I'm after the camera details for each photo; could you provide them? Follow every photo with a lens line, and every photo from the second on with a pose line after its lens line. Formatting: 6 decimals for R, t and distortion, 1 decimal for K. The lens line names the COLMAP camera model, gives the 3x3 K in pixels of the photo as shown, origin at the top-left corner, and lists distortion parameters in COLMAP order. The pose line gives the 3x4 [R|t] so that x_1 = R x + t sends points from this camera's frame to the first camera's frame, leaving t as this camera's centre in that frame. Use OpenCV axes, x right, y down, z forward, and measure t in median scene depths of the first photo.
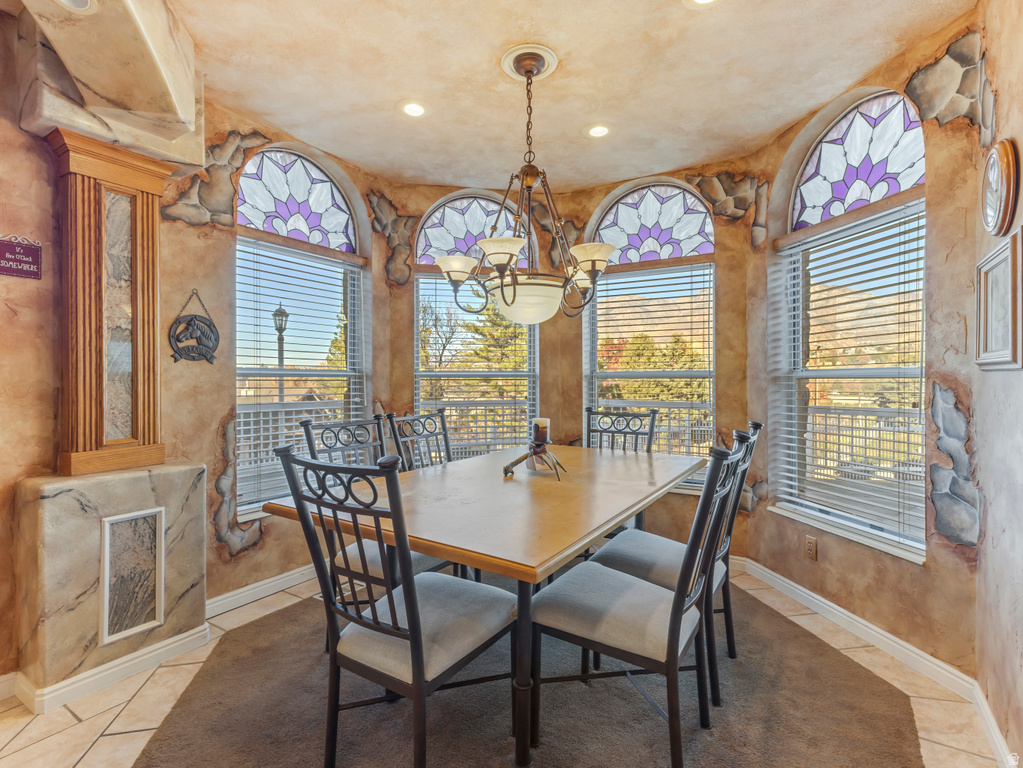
lens RADIAL K [[503.8, 0, 511.5], [0, 503.8, 379.2], [0, 0, 1]] dist [0.008274, 0.001380]
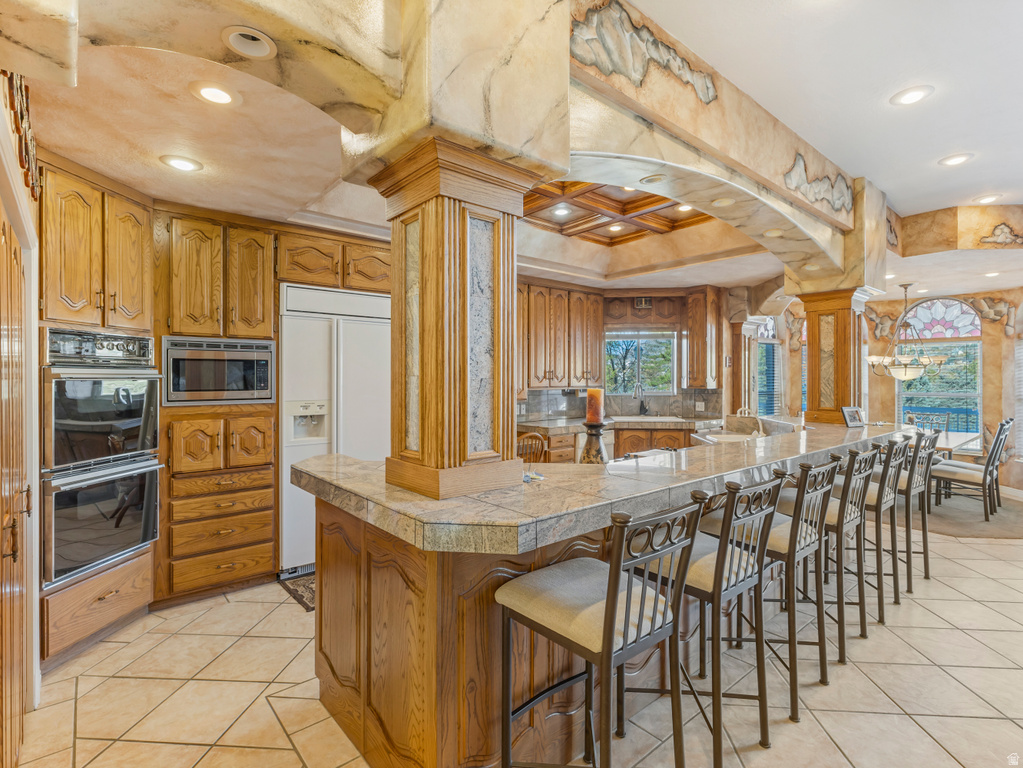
lens RADIAL K [[503.8, 0, 514.7], [0, 503.8, 377.2], [0, 0, 1]] dist [0.008274, 0.001380]
pose [[0.957118, 0.003234, -0.289681, -0.819325], [-0.004689, 0.999980, -0.004330, -0.068528], [0.289661, 0.005502, 0.957113, -1.528744]]
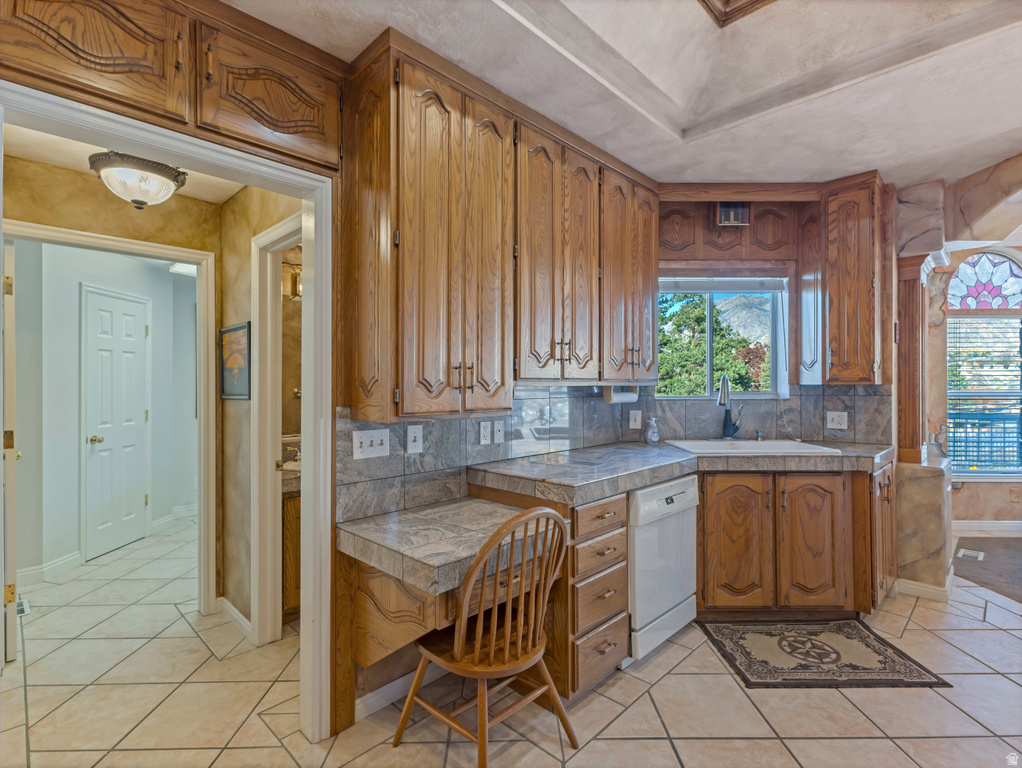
lens RADIAL K [[503.3, 0, 510.1], [0, 503.3, 382.9], [0, 0, 1]] dist [0.008274, 0.001380]
pose [[0.977040, 0.000911, -0.213054, -1.127982], [-0.002600, 0.999967, -0.007650, -0.031819], [0.213040, 0.008029, 0.977011, -0.558750]]
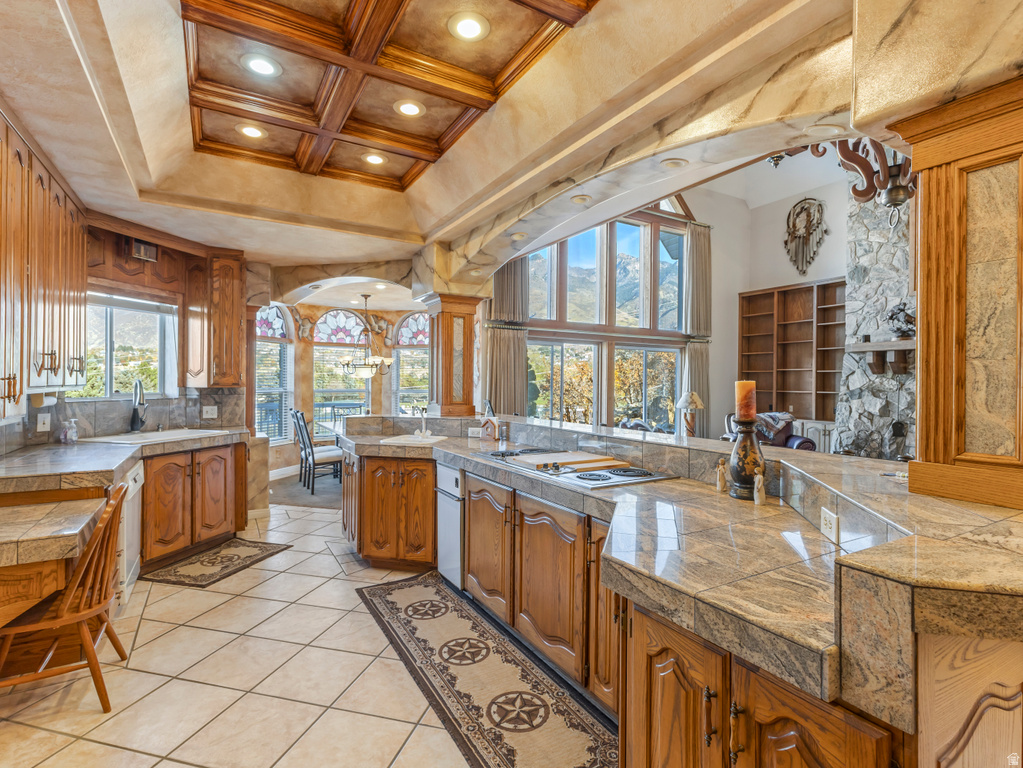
lens RADIAL K [[503.8, 0, 512.6], [0, 503.8, 384.3], [0, 0, 1]] dist [0.008274, 0.001380]
pose [[0.461545, 0.001596, 0.887115, -1.593419], [-0.005299, 0.999986, 0.000958, -0.052009], [-0.887101, -0.005143, 0.461547, -0.866412]]
